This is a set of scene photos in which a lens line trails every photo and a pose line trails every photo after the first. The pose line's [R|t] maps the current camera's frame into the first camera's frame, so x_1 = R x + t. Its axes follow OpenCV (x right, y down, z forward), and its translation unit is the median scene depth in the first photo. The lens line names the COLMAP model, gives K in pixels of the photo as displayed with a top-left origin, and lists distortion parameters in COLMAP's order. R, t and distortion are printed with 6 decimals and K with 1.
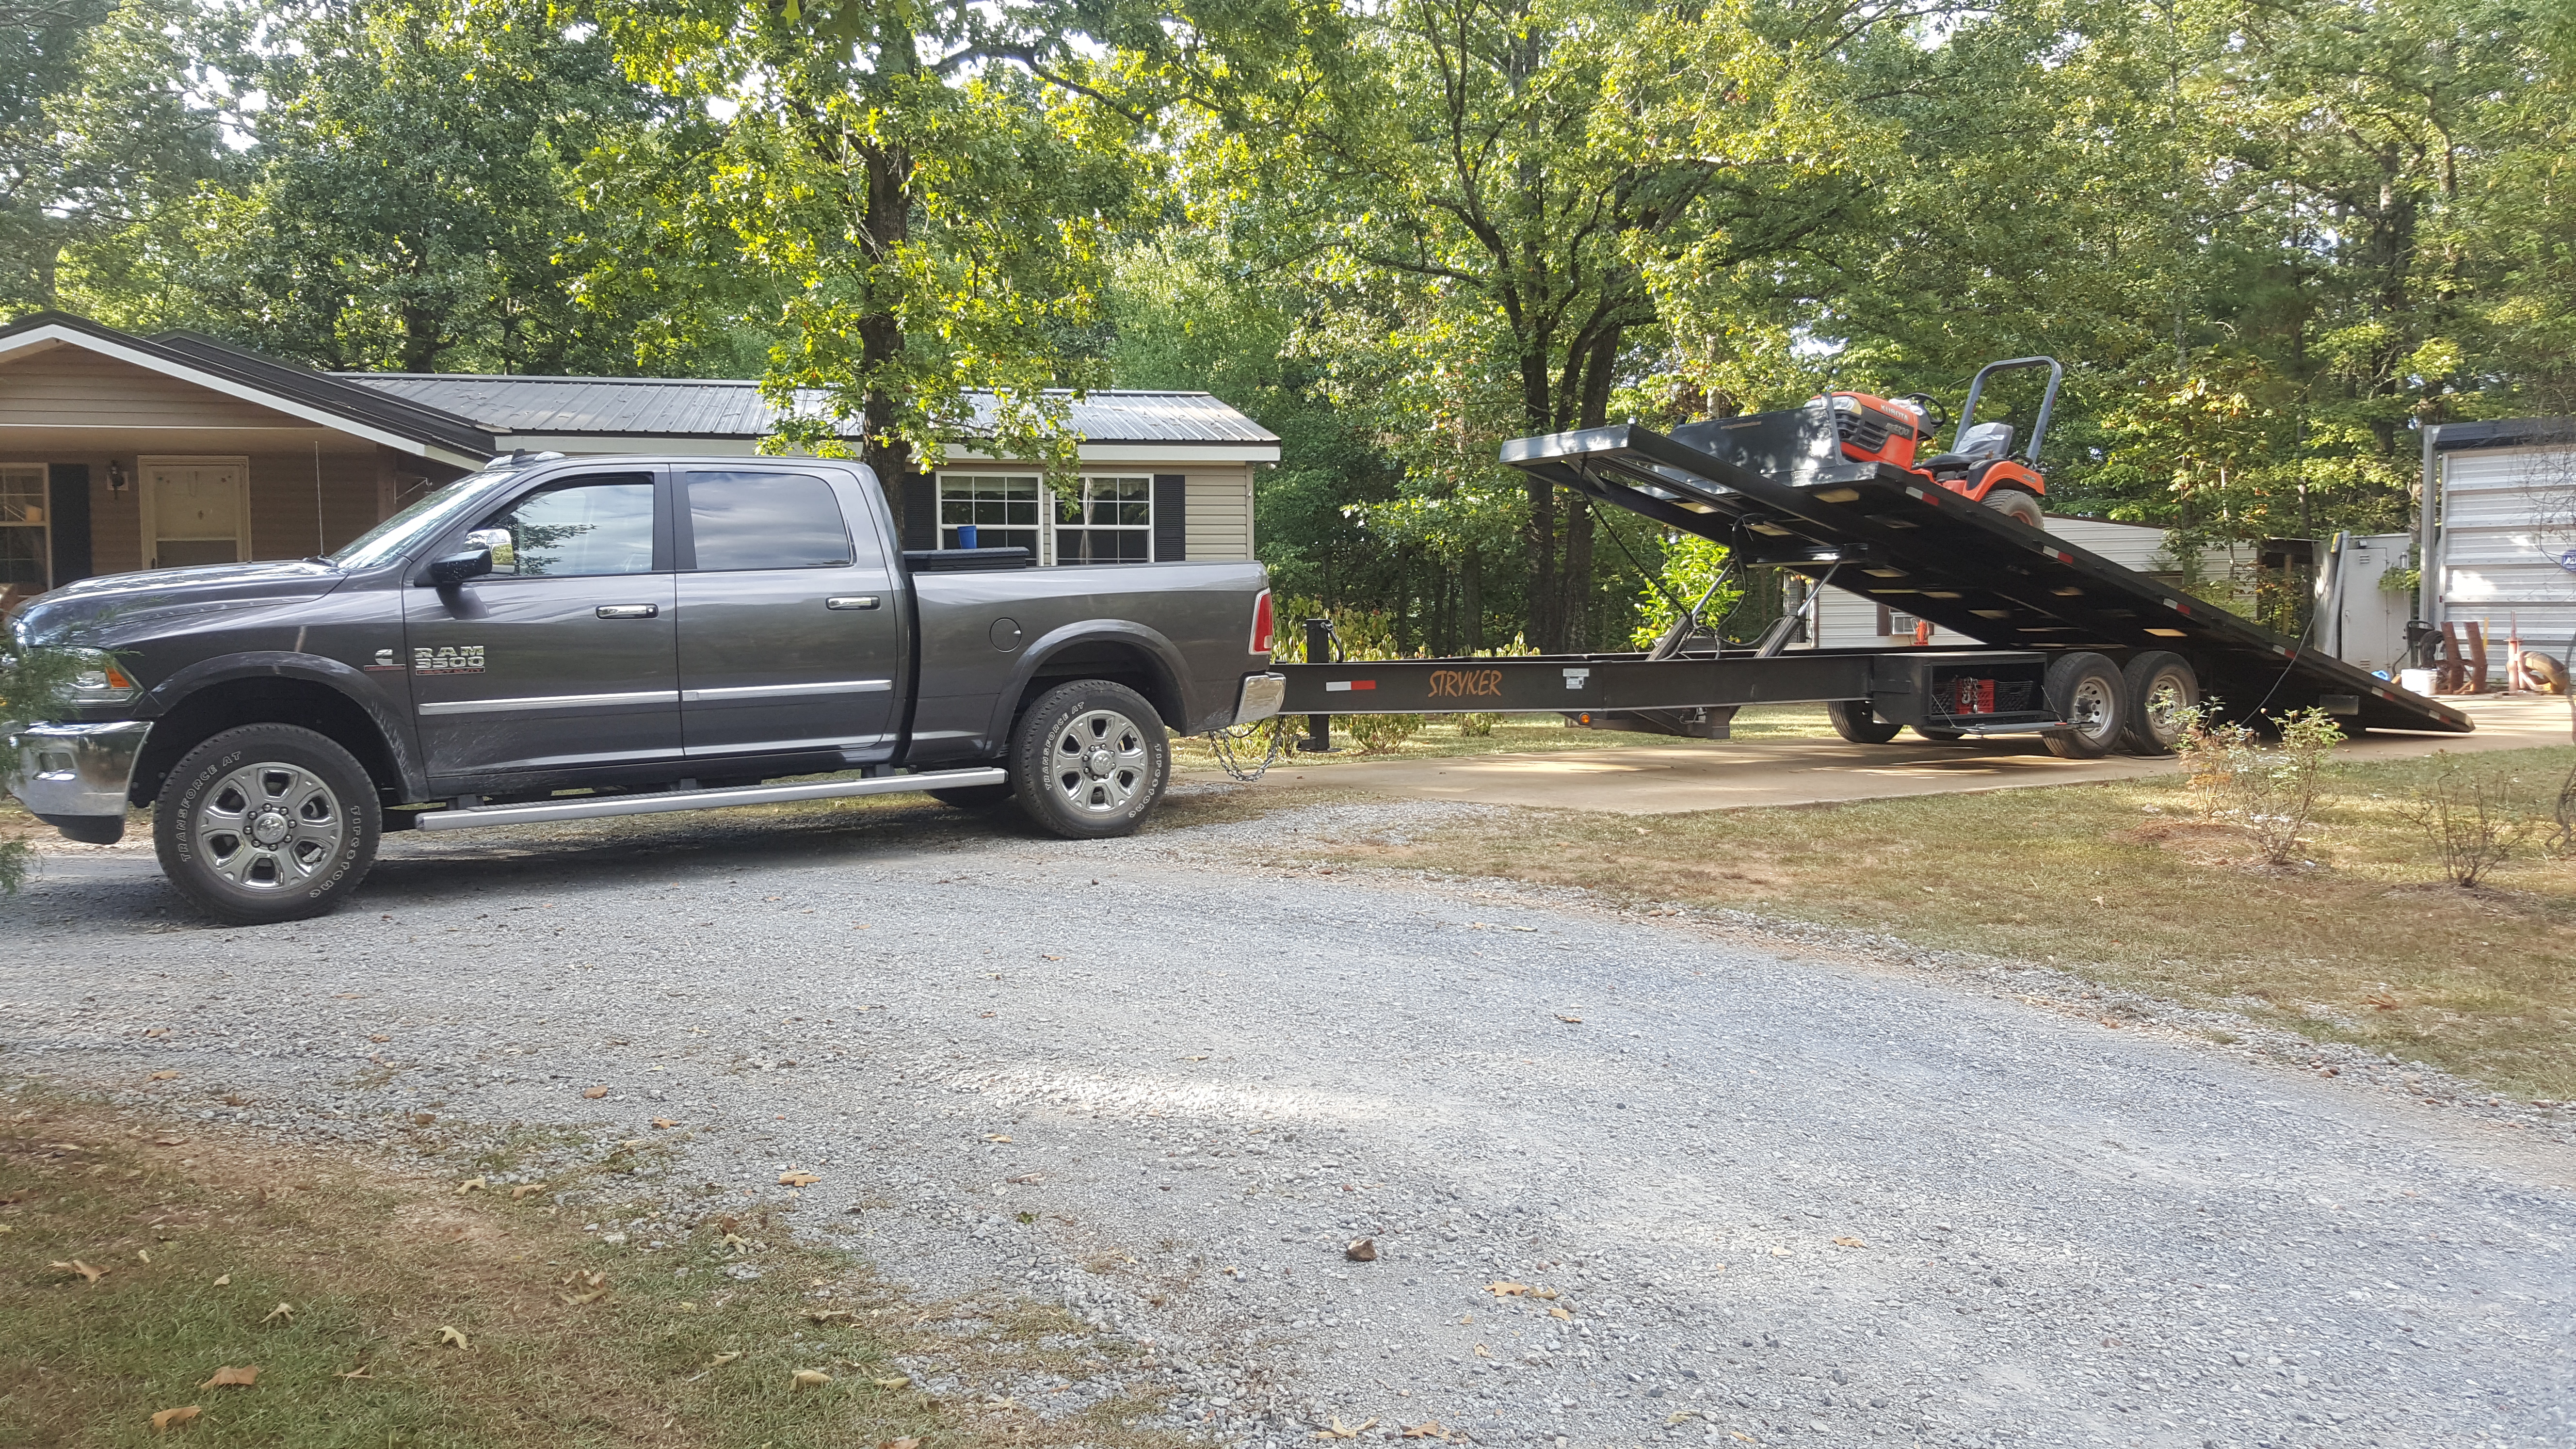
lens RADIAL K [[2144.1, 0, 1243.5], [0, 2144.1, 710.3], [0, 0, 1]] dist [0.064884, -0.121678]
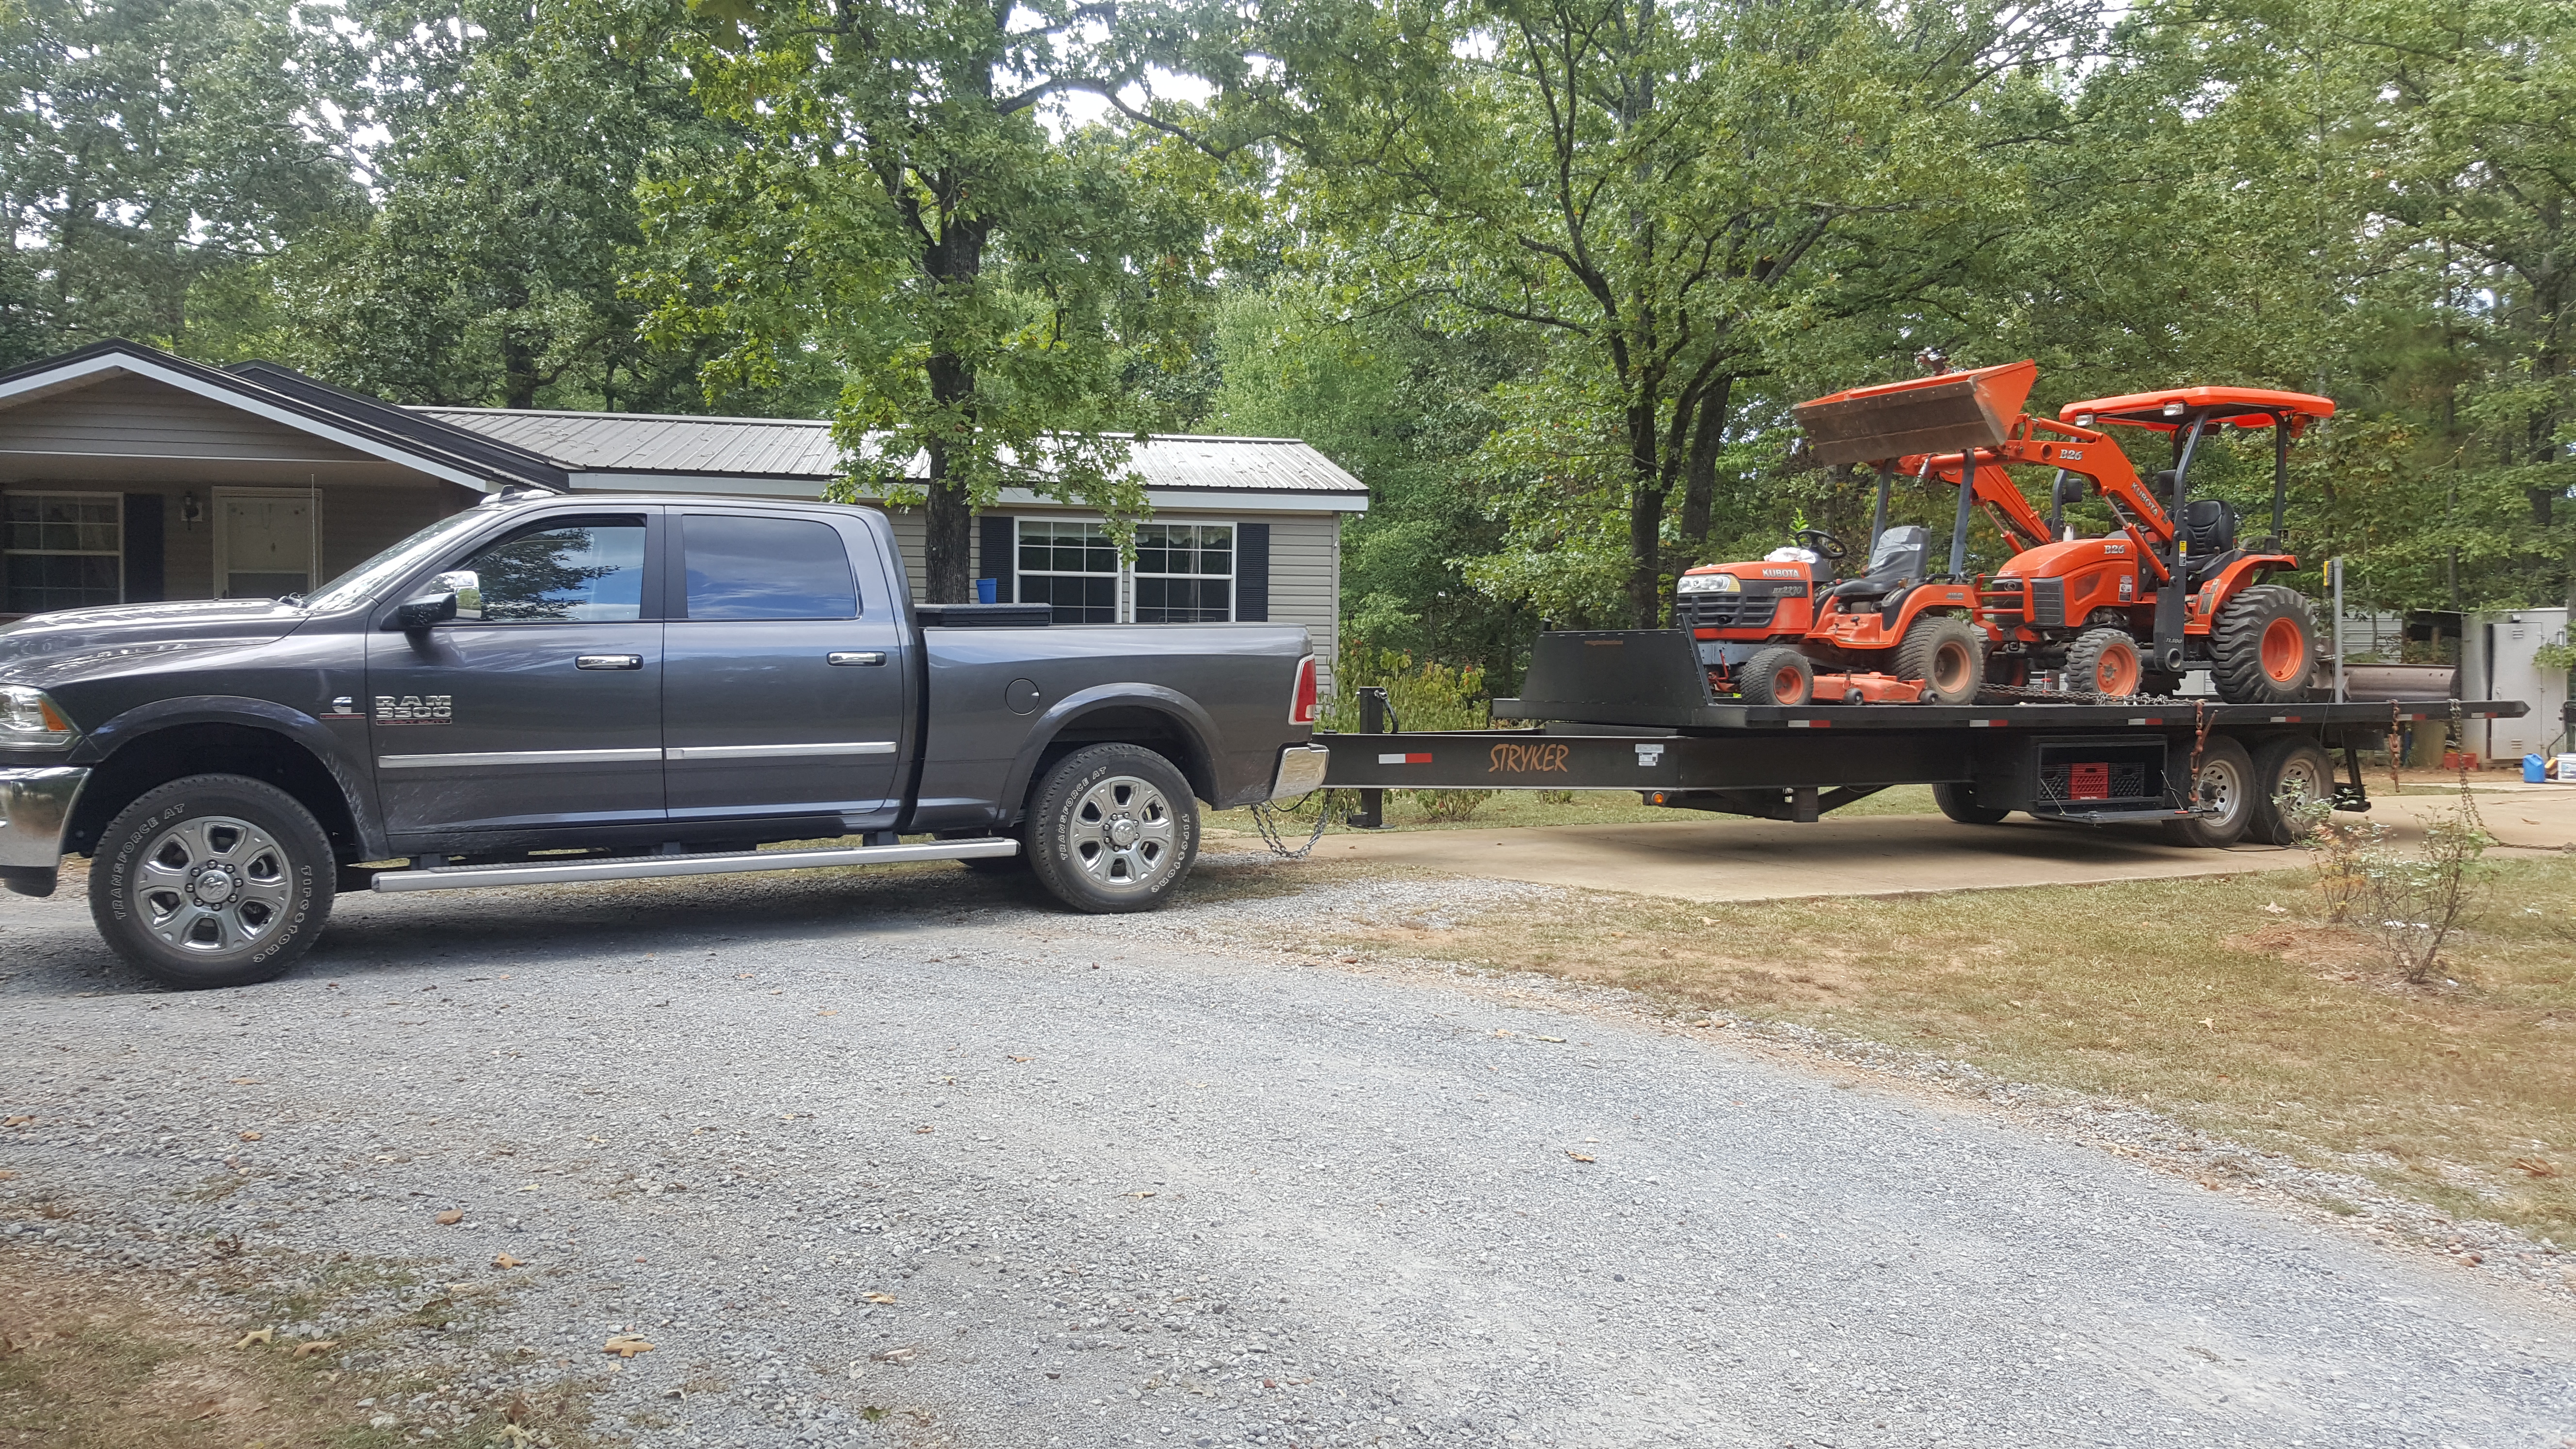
lens RADIAL K [[2082.4, 0, 1288.0], [0, 2082.4, 724.5], [0, 0, 1]] dist [0.012101, -0.003798]
pose [[0.998390, 0.022984, -0.051854, 0.054661], [-0.023579, 0.999663, -0.010887, -0.015324], [0.051586, 0.012092, 0.998595, 0.110421]]
